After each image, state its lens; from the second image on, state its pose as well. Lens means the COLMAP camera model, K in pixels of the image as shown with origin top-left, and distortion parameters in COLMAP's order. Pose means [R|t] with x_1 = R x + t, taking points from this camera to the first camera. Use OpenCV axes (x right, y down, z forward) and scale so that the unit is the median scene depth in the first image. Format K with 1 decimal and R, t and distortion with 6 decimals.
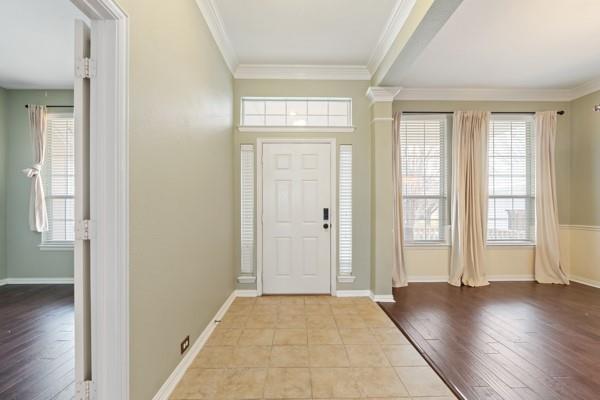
lens RADIAL K [[249.2, 0, 300.5], [0, 249.2, 205.3], [0, 0, 1]] dist [-0.011928, 0.000328]
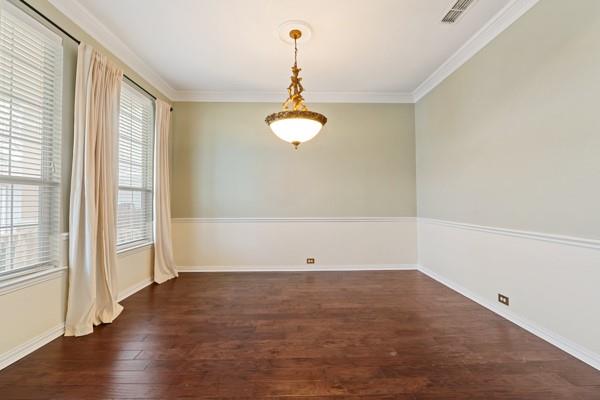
lens RADIAL K [[249.2, 0, 302.8], [0, 249.2, 194.5], [0, 0, 1]] dist [-0.011928, 0.000328]
pose [[-0.020094, 0.031685, 0.999296, 0.025216], [-0.008415, 0.999457, -0.031859, 0.006333], [-0.999763, -0.009049, -0.019816, 0.477702]]
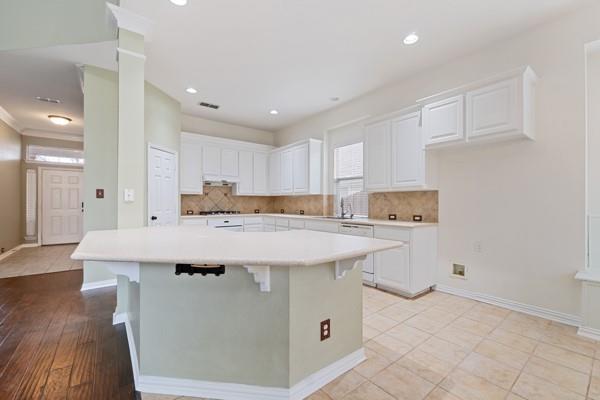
lens RADIAL K [[249.2, 0, 299.9], [0, 249.2, 201.9], [0, 0, 1]] dist [-0.011928, 0.000328]
pose [[0.798507, 0.007185, 0.601942, 0.268328], [-0.009570, 0.999954, 0.000760, -0.009439], [-0.601909, -0.006367, 0.798539, -1.569690]]
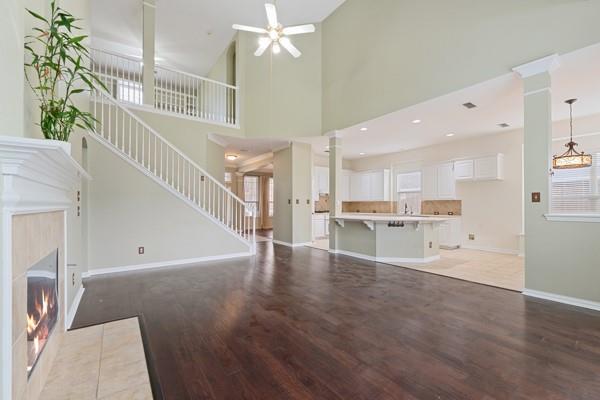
lens RADIAL K [[249.2, 0, 297.4], [0, 249.2, 202.9], [0, 0, 1]] dist [-0.011928, 0.000328]
pose [[0.817891, 0.011526, 0.575258, -0.866865], [-0.009876, 0.999933, -0.005994, -0.010045], [-0.575289, -0.000779, 0.817950, -1.969171]]
